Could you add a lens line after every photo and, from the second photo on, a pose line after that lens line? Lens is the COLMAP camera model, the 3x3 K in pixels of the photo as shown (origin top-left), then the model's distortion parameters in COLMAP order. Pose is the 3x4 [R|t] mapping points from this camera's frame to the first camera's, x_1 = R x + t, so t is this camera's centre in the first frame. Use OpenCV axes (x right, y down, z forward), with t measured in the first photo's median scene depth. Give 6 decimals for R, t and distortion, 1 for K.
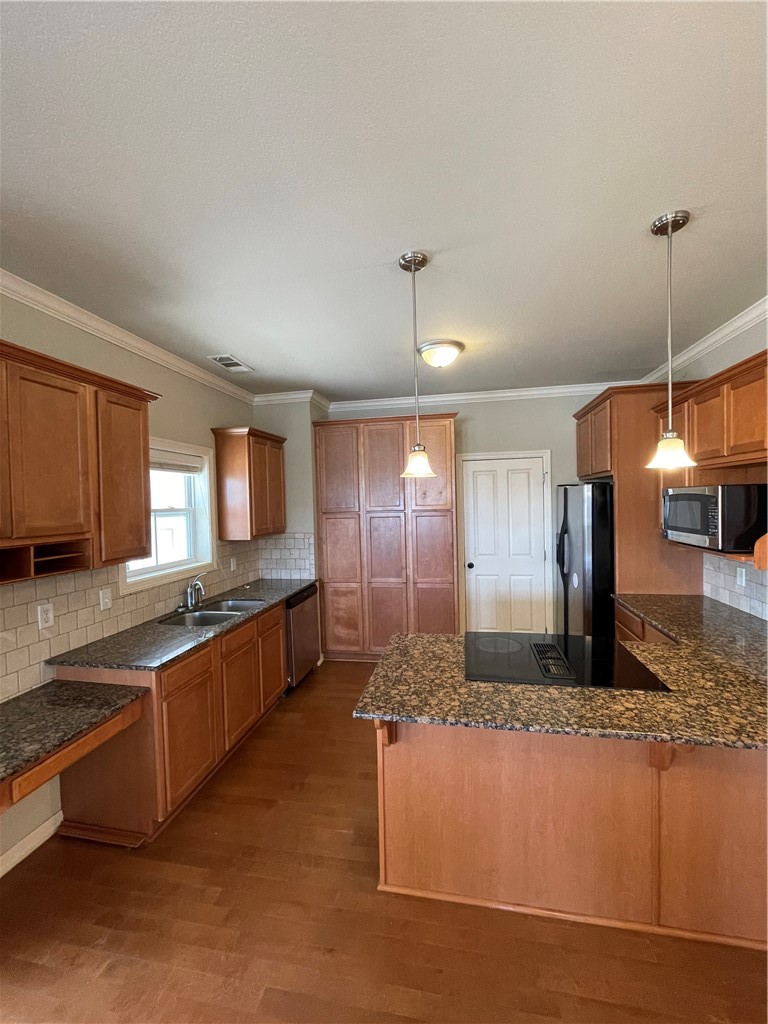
lens RADIAL K [[412.6, 0, 384.0], [0, 412.6, 512.0], [0, 0, 1]] dist [-0.001076, -0.000284]
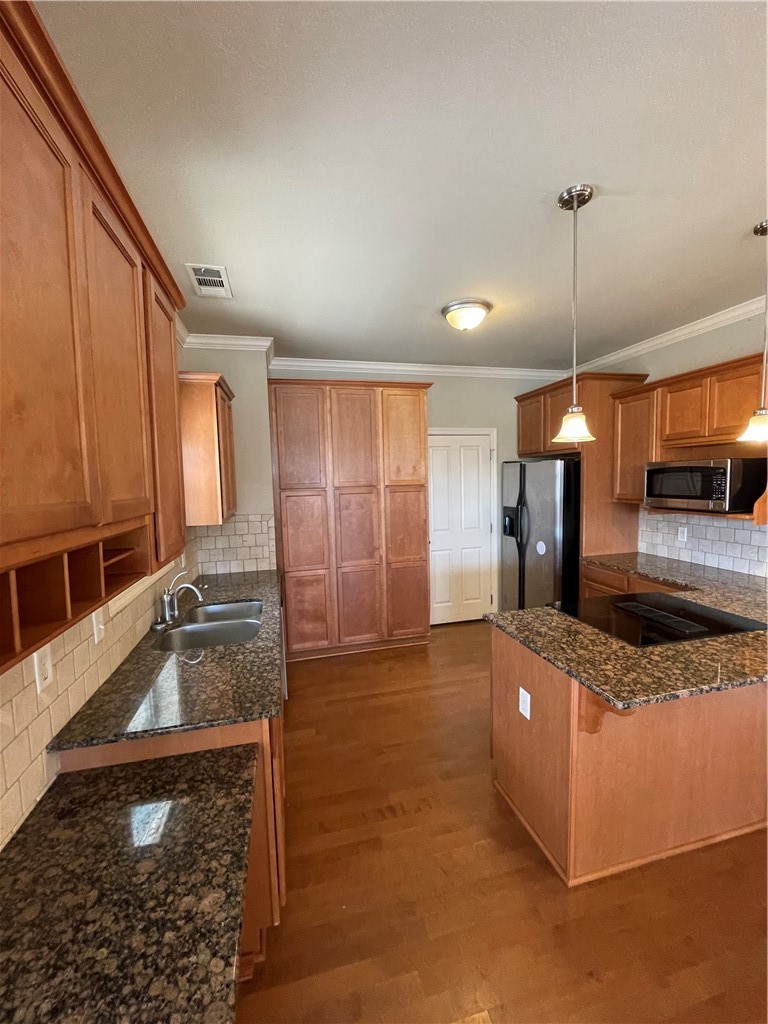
lens RADIAL K [[412.6, 0, 384.0], [0, 412.6, 512.0], [0, 0, 1]] dist [-0.001076, -0.000284]
pose [[0.905740, -0.032021, 0.422623, -0.431232], [0.013585, 0.998823, 0.046564, 0.015094], [-0.423616, -0.036433, 0.905109, 0.211248]]
